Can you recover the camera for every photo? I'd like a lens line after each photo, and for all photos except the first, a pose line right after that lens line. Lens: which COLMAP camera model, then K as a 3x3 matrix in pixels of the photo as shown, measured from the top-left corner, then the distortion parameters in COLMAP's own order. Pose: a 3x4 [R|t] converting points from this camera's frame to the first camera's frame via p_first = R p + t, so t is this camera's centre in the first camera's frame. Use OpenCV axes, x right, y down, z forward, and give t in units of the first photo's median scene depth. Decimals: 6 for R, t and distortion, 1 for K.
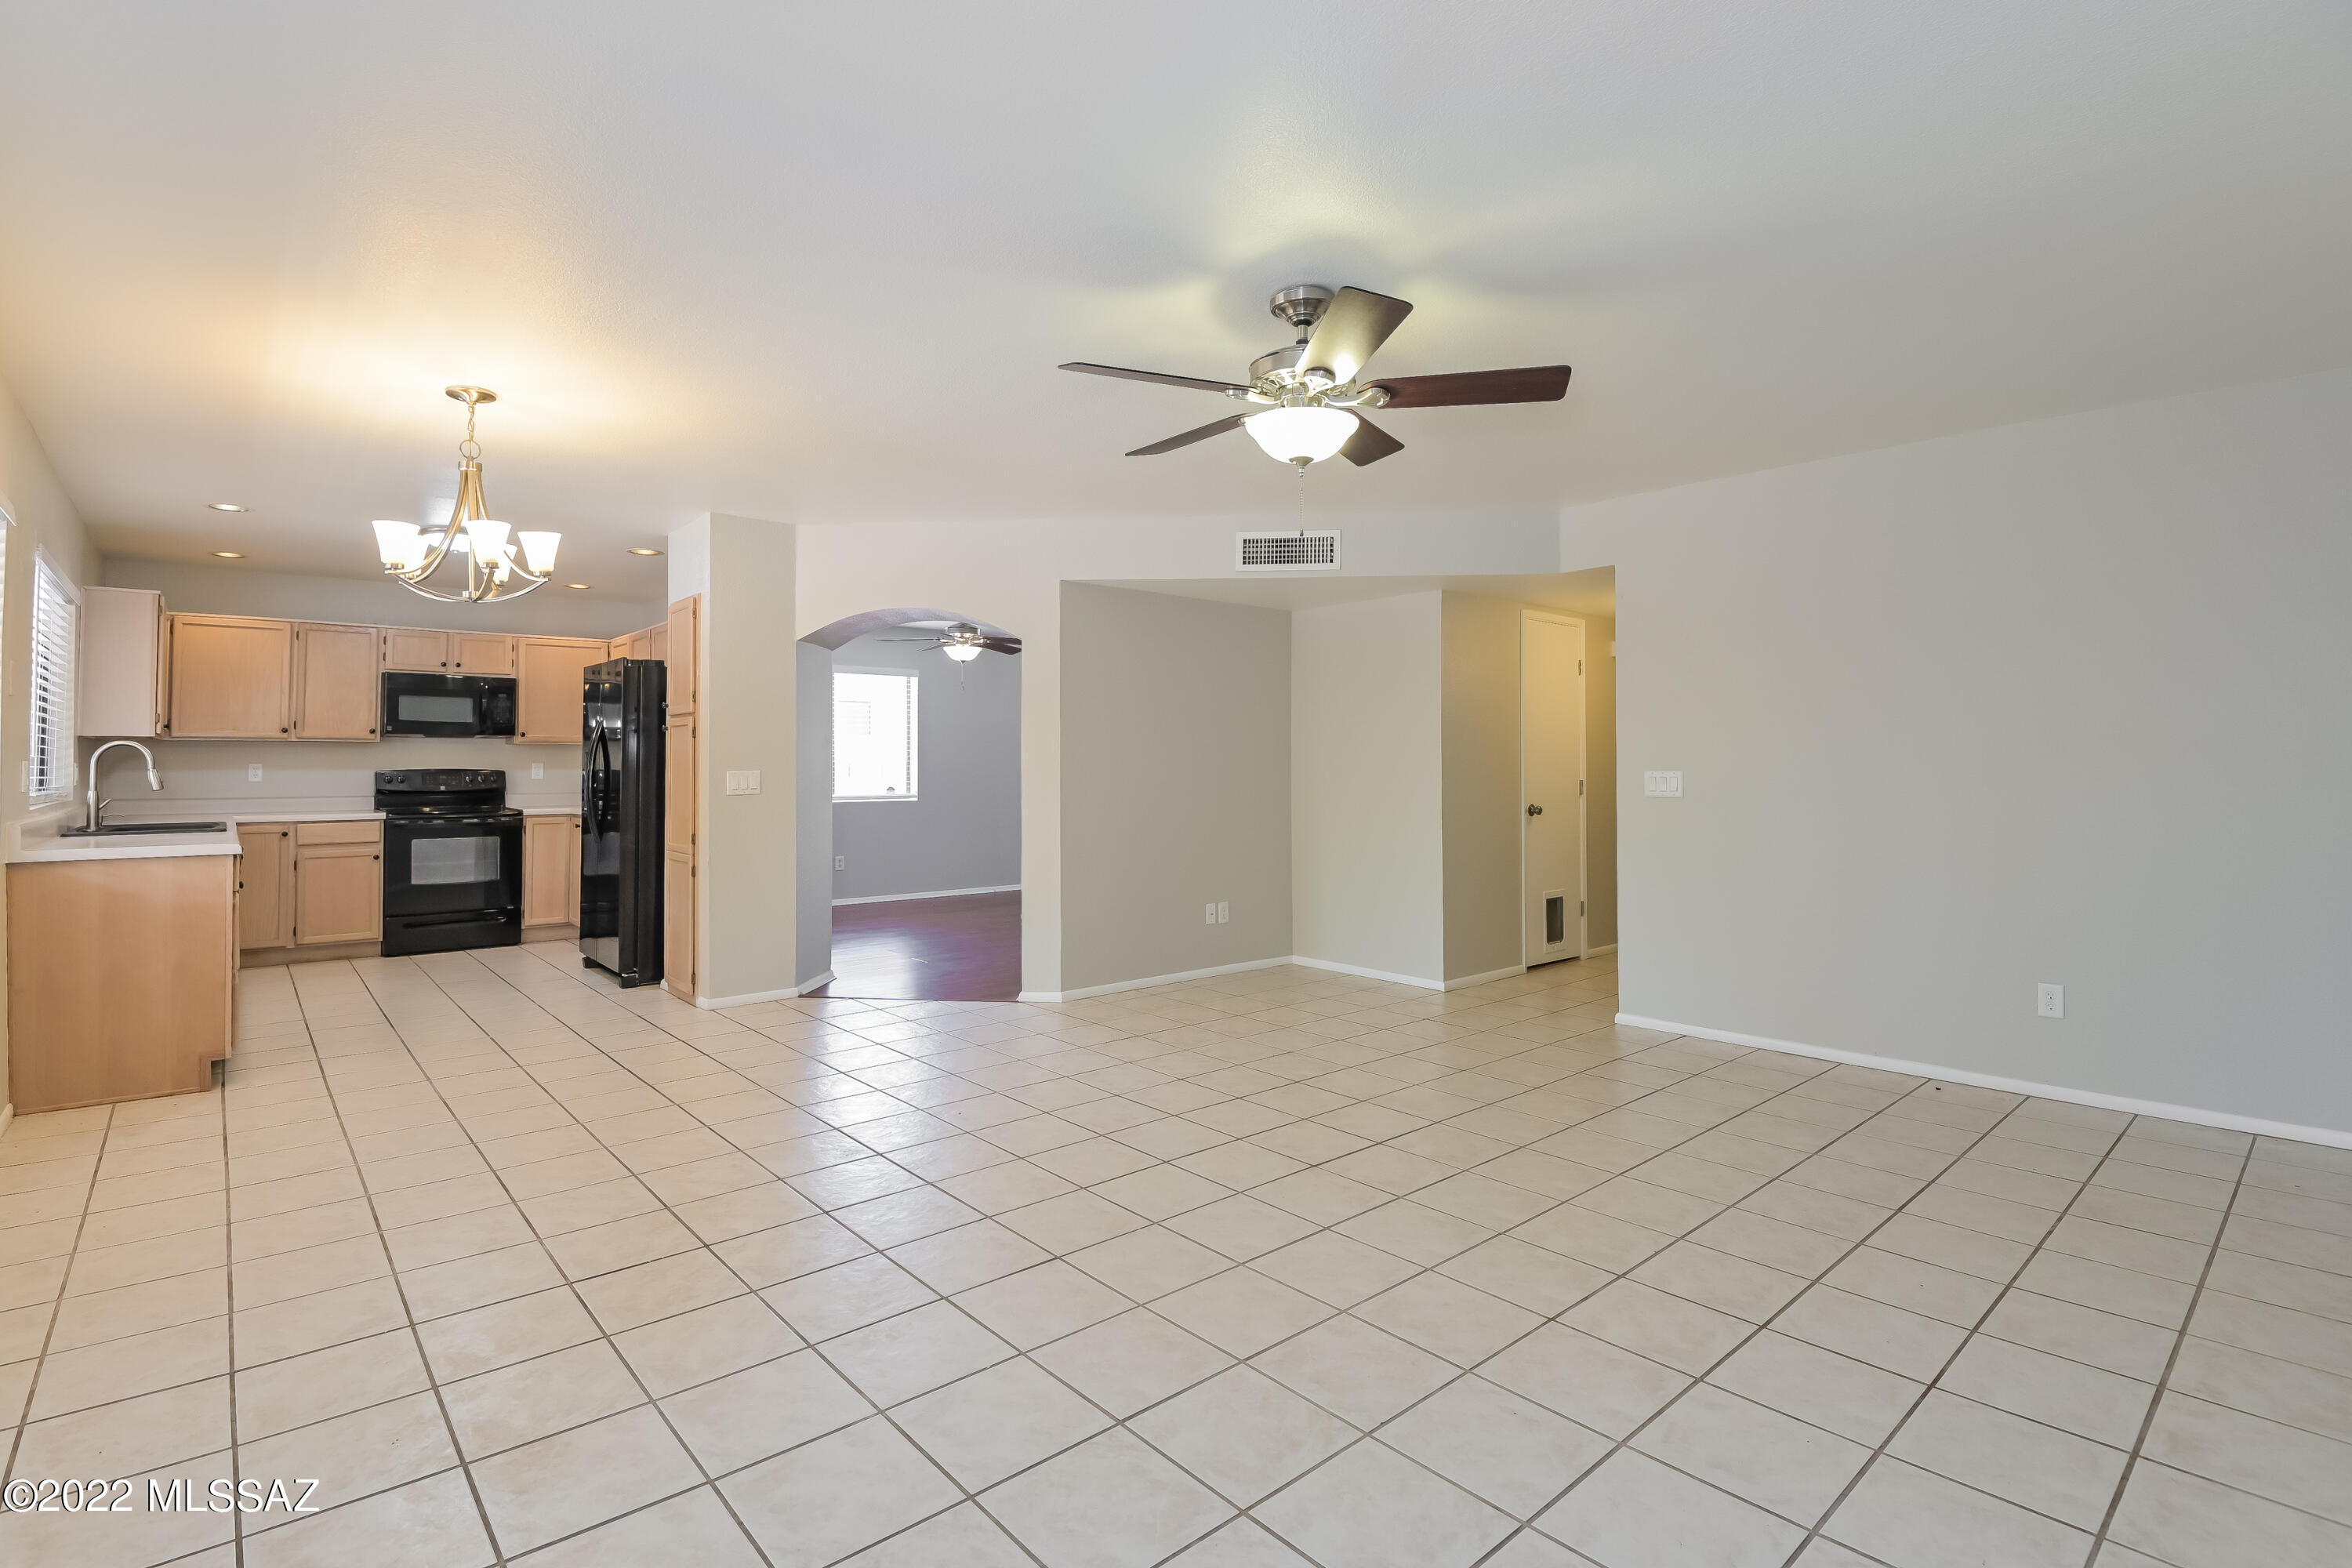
lens RADIAL K [[1115.8, 0, 1172.7], [0, 1115.8, 731.3], [0, 0, 1]] dist [-0.011862, -0.006137]
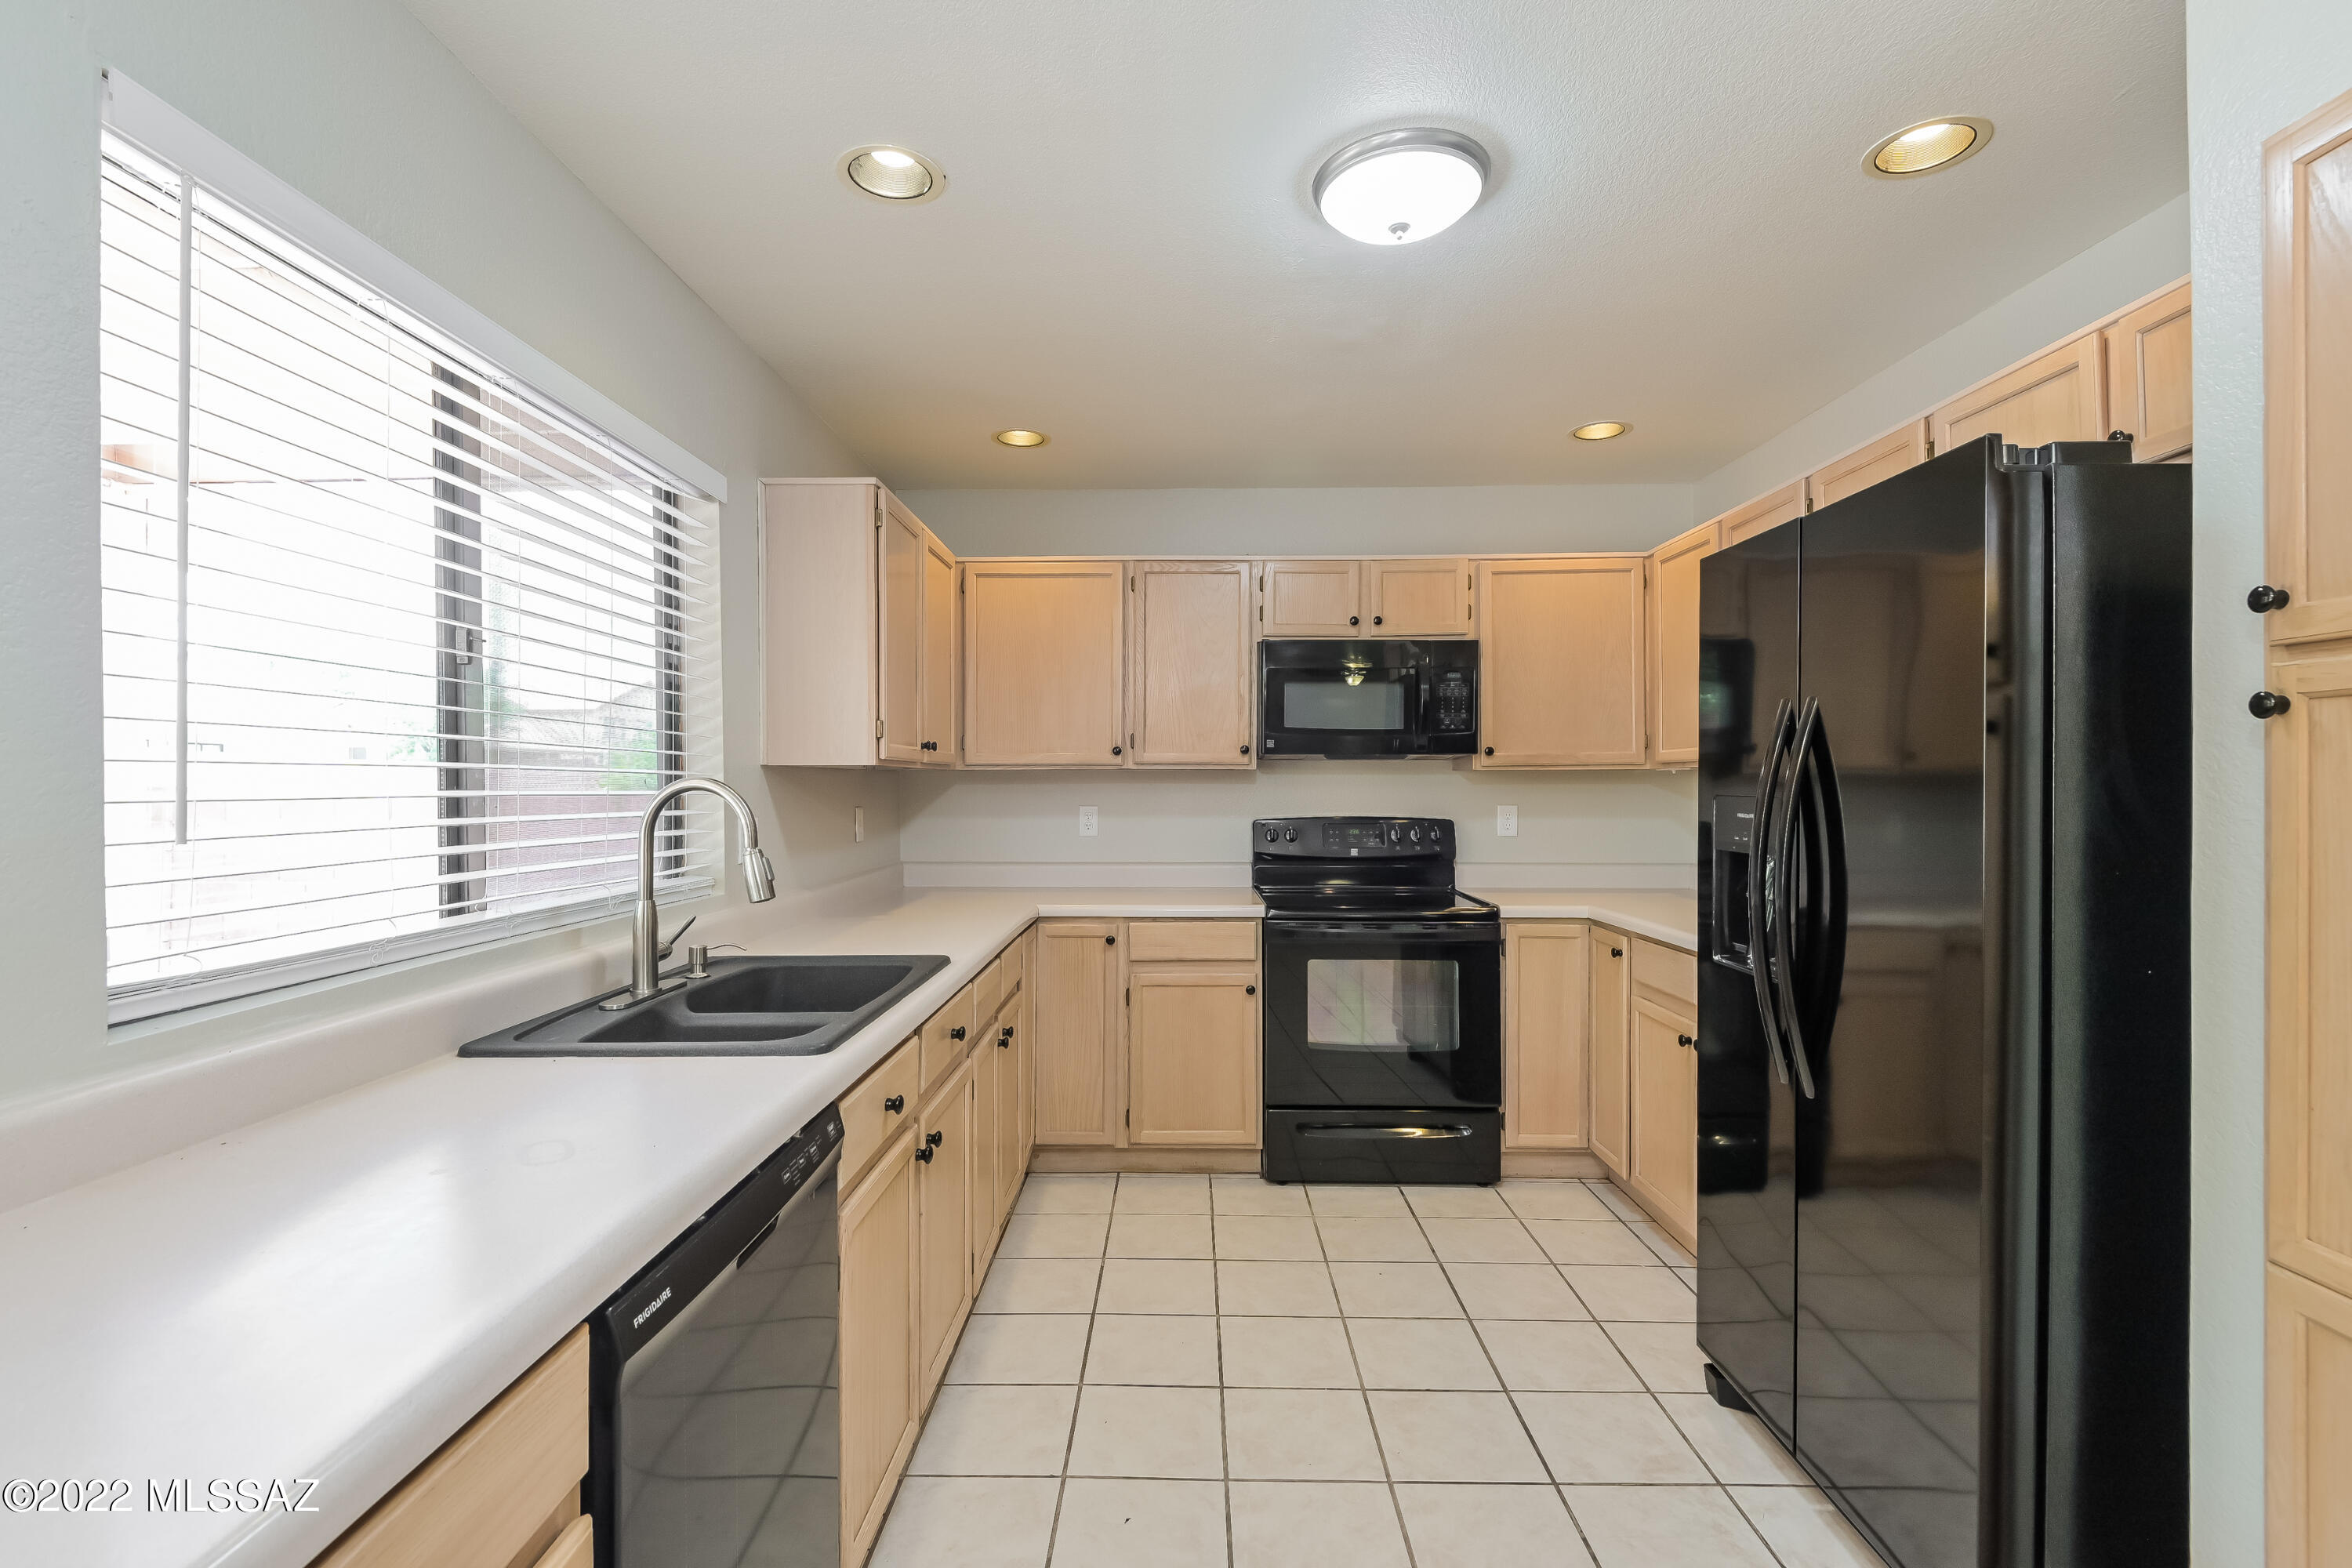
lens RADIAL K [[1080.2, 0, 1167.1], [0, 1080.2, 791.3], [0, 0, 1]] dist [-0.015680, -0.000026]
pose [[0.742314, 0.006929, -0.670016, -0.378562], [0.019898, 0.999278, 0.032379, 0.002198], [0.669756, -0.037367, 0.741640, 0.556167]]
